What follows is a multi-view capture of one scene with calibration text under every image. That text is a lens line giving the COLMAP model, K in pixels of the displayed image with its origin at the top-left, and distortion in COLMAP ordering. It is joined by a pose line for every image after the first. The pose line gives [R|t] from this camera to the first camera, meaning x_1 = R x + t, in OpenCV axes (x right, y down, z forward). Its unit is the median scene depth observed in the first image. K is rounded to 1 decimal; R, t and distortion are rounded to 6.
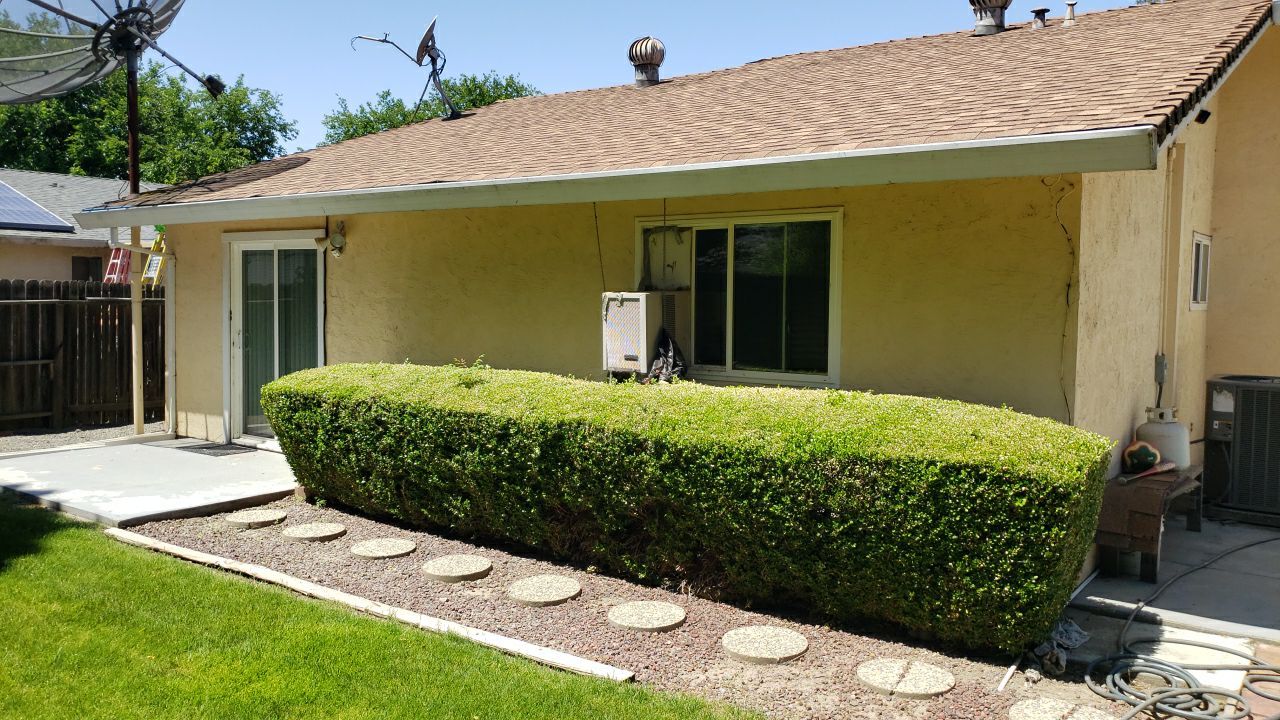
lens RADIAL K [[1007.0, 0, 639.5], [0, 1007.0, 329.8], [0, 0, 1]] dist [-0.015090, -0.003058]
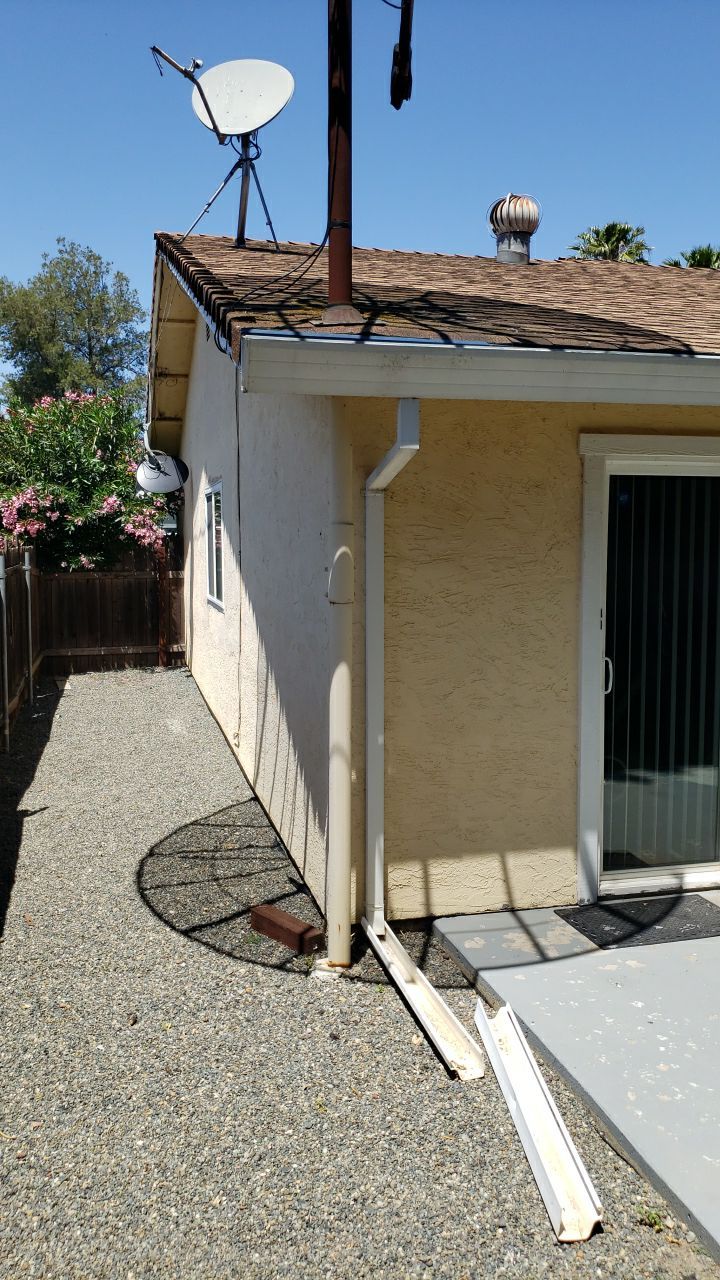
lens RADIAL K [[1021.4, 0, 356.9], [0, 1021.4, 614.9], [0, 0, 1]] dist [0.022337, 0.000041]
pose [[0.643944, -0.066762, 0.762154, -0.893681], [0.041403, 0.997766, 0.052419, -0.048180], [-0.763951, -0.002199, 0.645270, 0.848335]]
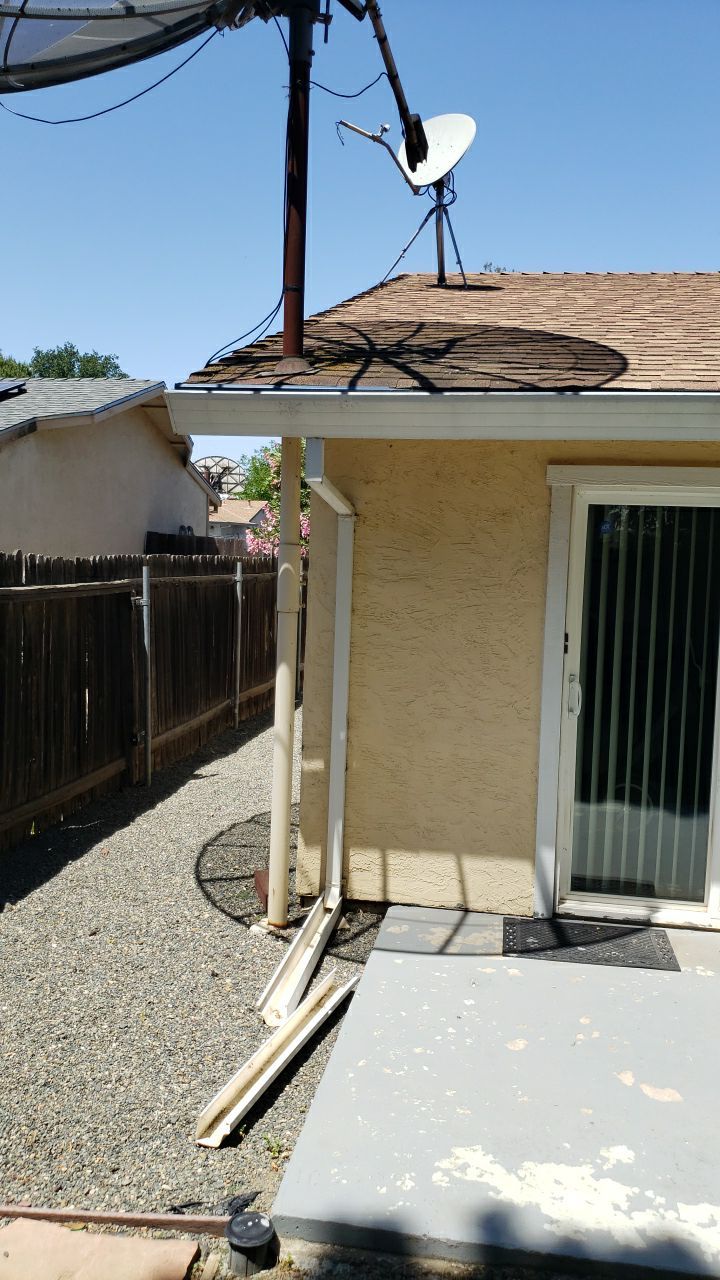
lens RADIAL K [[1017.5, 0, 367.0], [0, 1017.5, 610.2], [0, 0, 1]] dist [0.036768, -0.006060]
pose [[0.895857, -0.009766, 0.444235, -0.755563], [-0.003748, 0.999557, 0.029534, -0.046683], [-0.444327, -0.028123, 0.895423, 0.666054]]
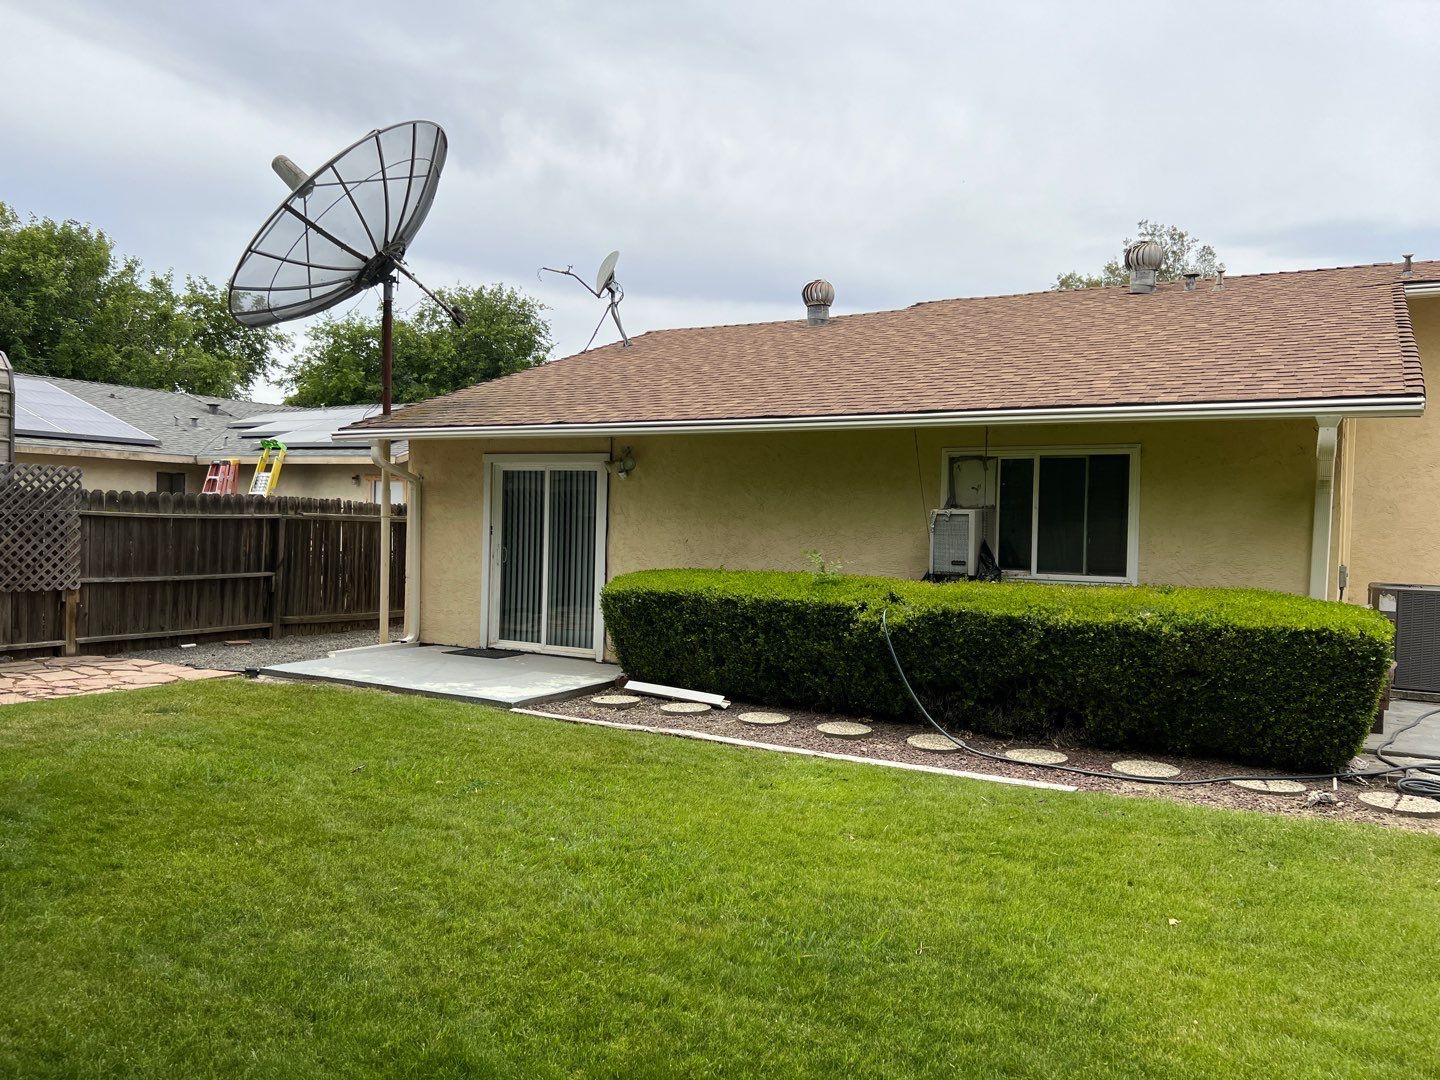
lens RADIAL K [[1076.7, 0, 716.4], [0, 1076.7, 544.4], [0, 0, 1]] dist [0.003055, 0.001412]
pose [[0.994082, 0.006776, 0.108419, -0.313943], [-0.005174, 0.999873, -0.015051, 0.018633], [-0.108507, 0.014401, 0.993991, -0.194870]]
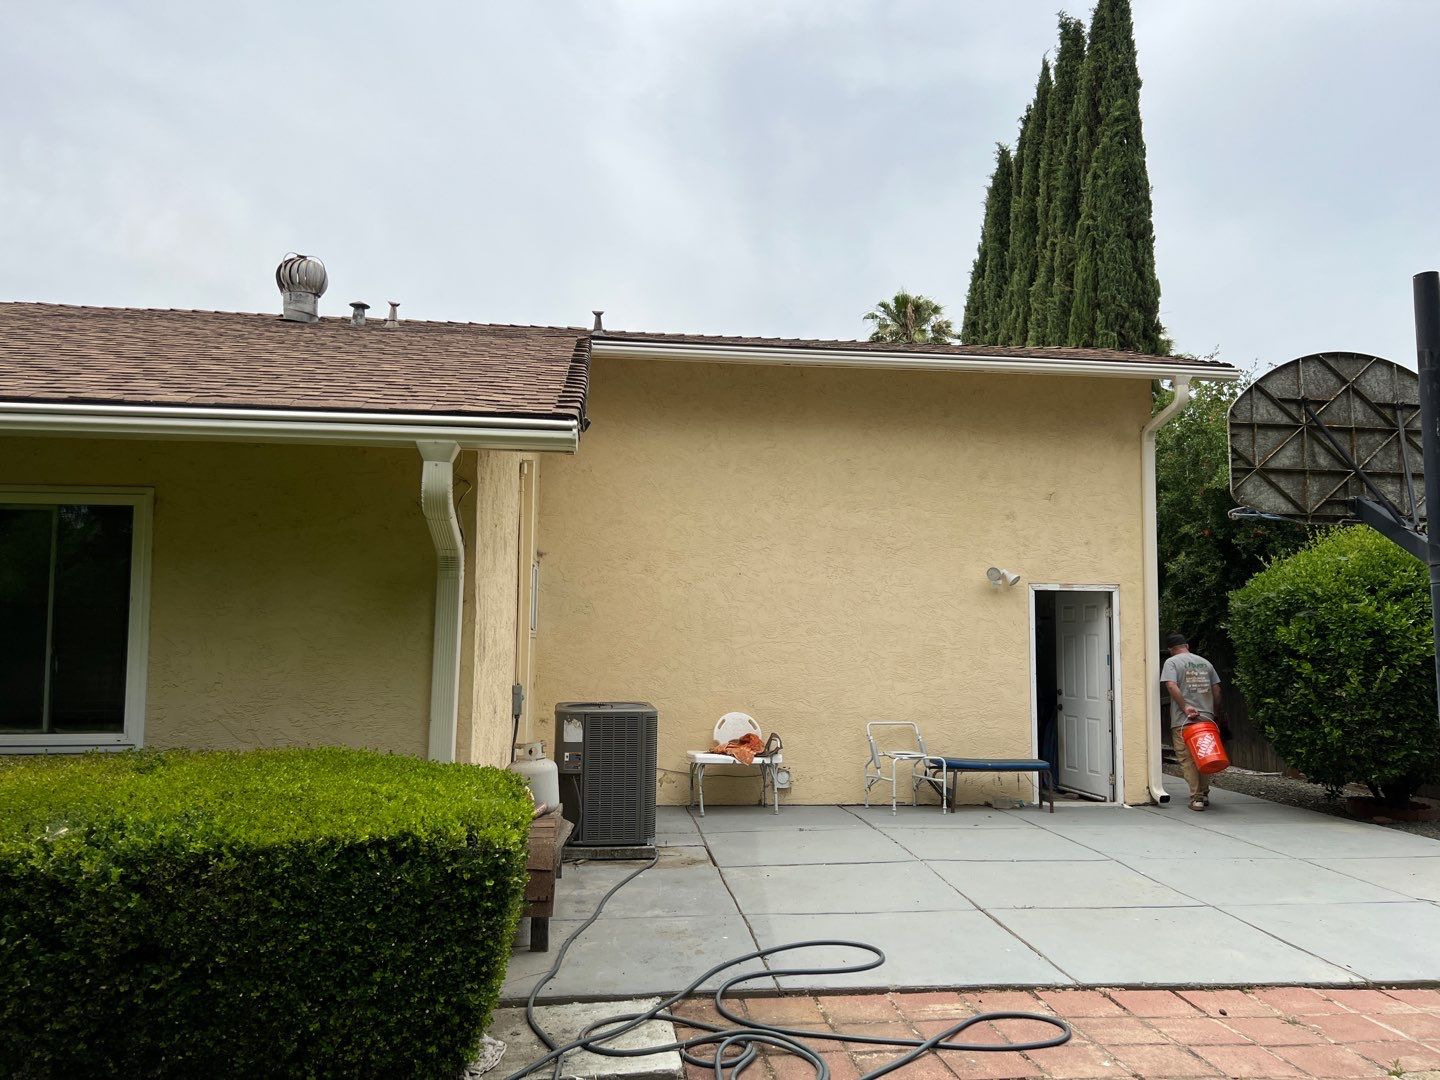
lens RADIAL K [[1076.7, 0, 716.4], [0, 1076.7, 544.4], [0, 0, 1]] dist [0.003055, 0.001412]
pose [[0.731479, 0.048049, 0.680169, -0.013396], [0.031767, 0.994030, -0.104384, 0.005477], [-0.681123, 0.097962, 0.725585, 0.123231]]
